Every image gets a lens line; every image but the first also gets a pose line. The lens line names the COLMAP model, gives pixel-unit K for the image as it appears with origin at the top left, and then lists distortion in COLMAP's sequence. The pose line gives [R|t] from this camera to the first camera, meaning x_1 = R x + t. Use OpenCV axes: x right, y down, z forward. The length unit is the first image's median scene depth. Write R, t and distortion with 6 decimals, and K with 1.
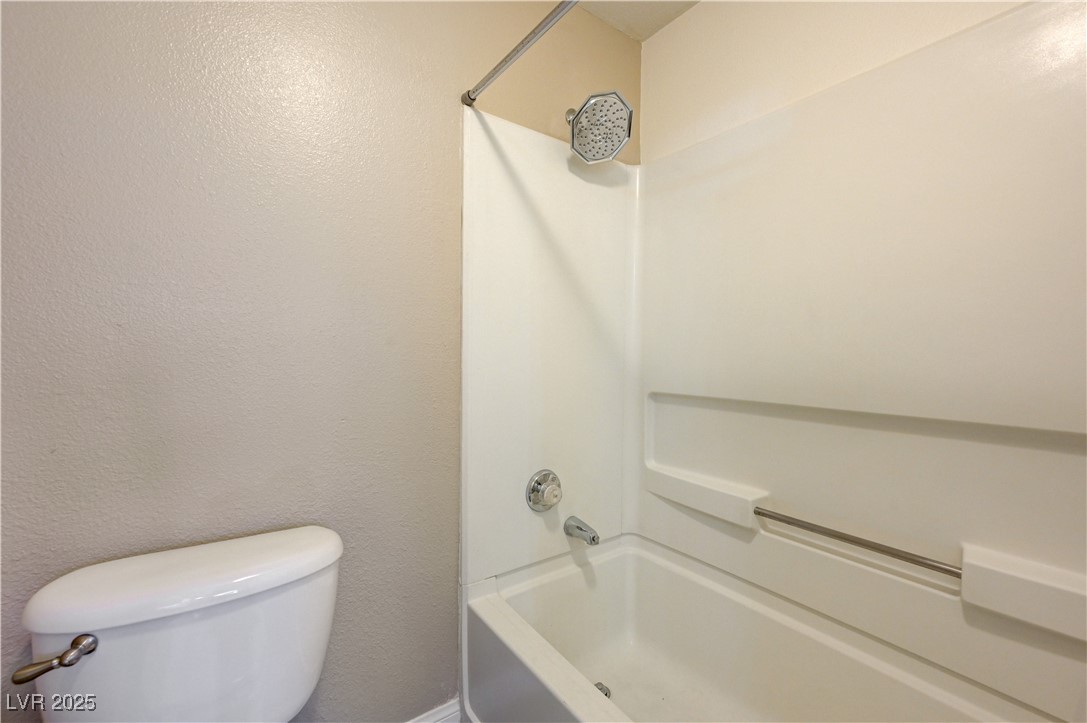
lens RADIAL K [[451.9, 0, 555.9], [0, 451.9, 357.8], [0, 0, 1]] dist [0.000808, 0.000048]
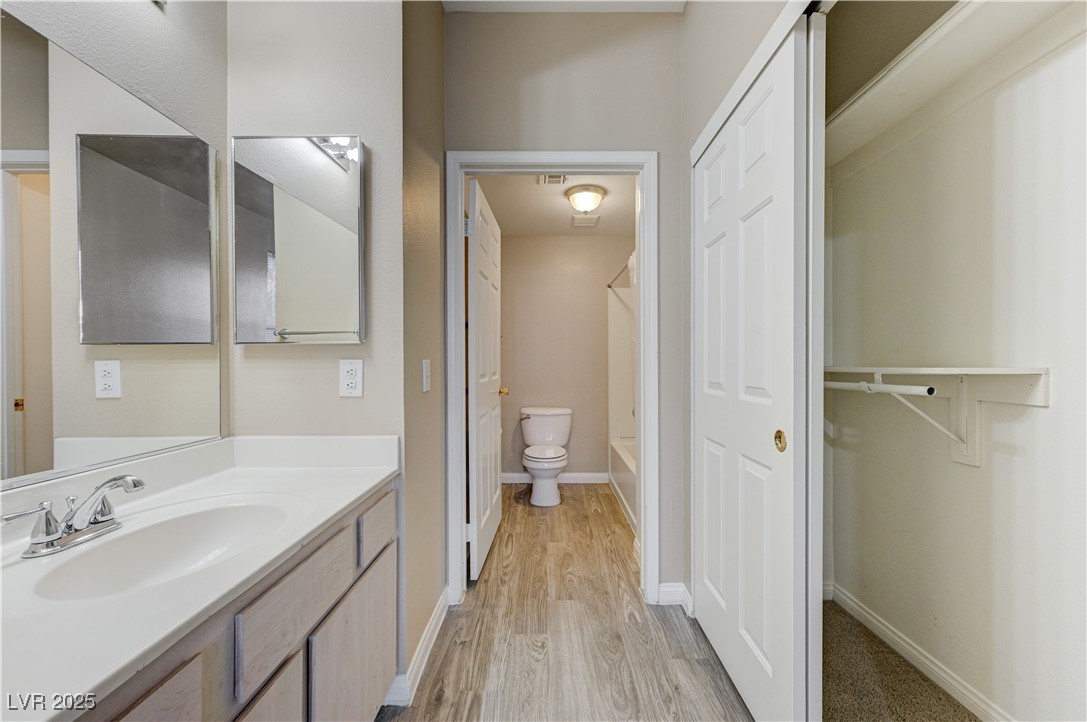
lens RADIAL K [[426.4, 0, 547.2], [0, 426.4, 363.4], [0, 0, 1]] dist [0.001141, 0.000250]
pose [[0.804869, -0.003869, -0.593440, 1.249475], [0.000528, 0.999983, -0.005803, 0.002657], [0.593453, 0.004357, 0.804857, -1.707775]]
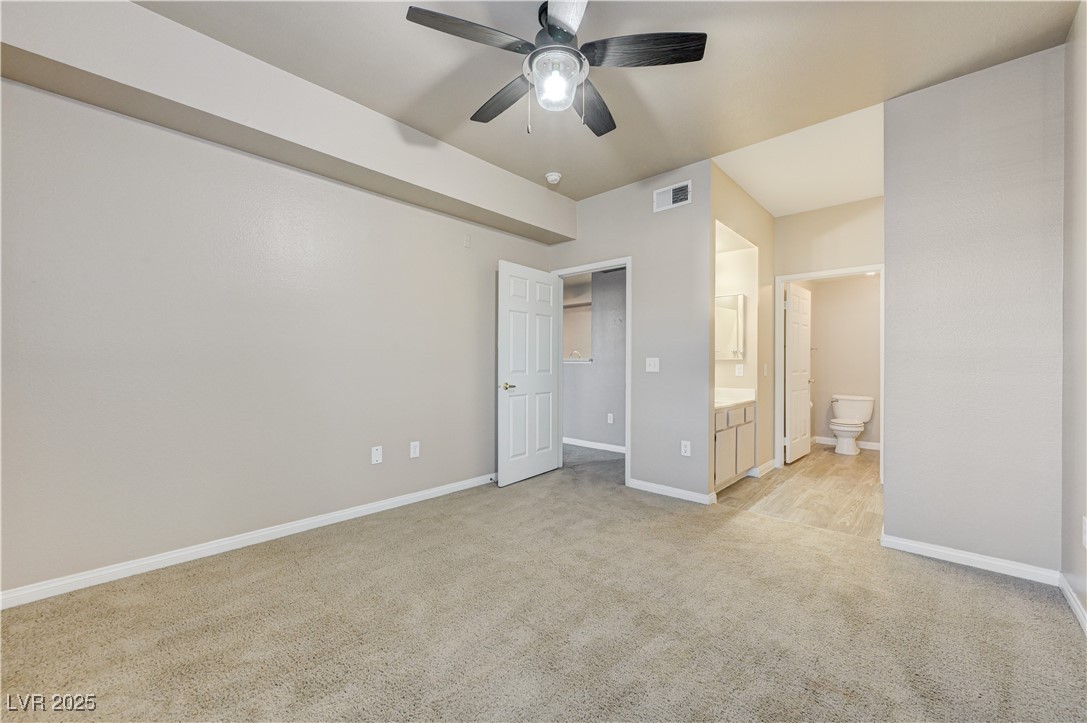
lens RADIAL K [[426.4, 0, 547.2], [0, 426.4, 363.9], [0, 0, 1]] dist [0.001141, 0.000250]
pose [[0.181693, -0.000199, -0.983355, 3.250299], [-0.010269, 0.999945, -0.002100, 0.005974], [0.983302, 0.010479, 0.181681, -3.240873]]
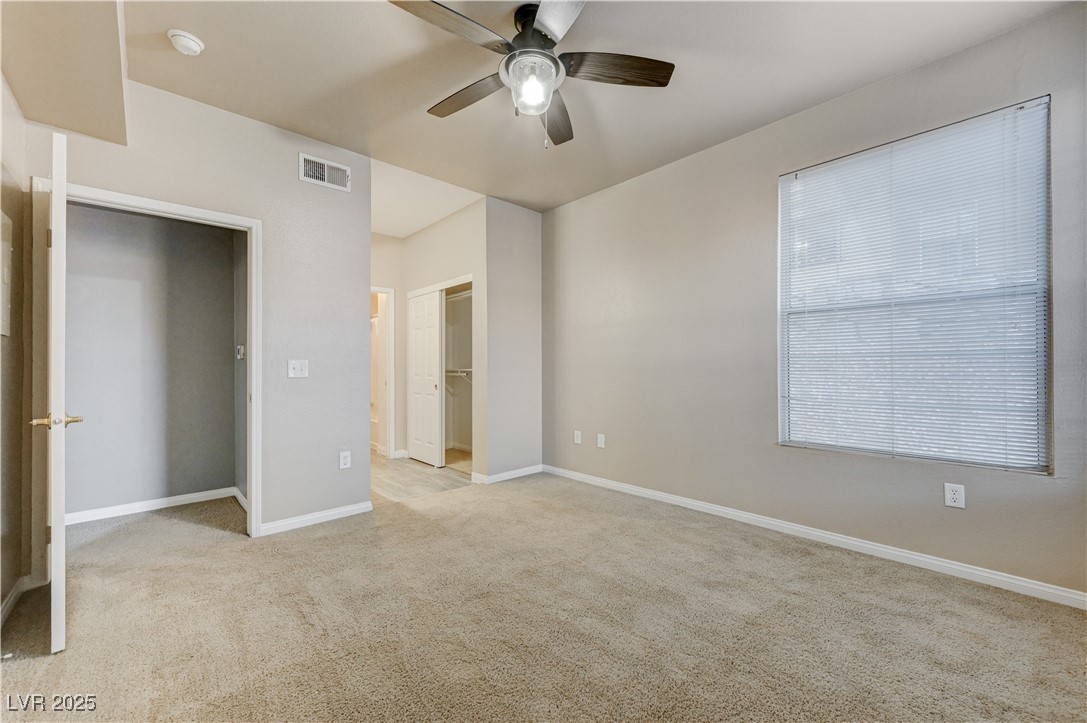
lens RADIAL K [[430.0, 0, 547.2], [0, 430.0, 368.5], [0, 0, 1]] dist [0.000540, 0.000033]
pose [[0.993553, -0.004478, 0.113277, 1.642479], [0.004480, 0.999990, 0.000235, 0.003537], [-0.113277, 0.000274, 0.993563, -4.467058]]
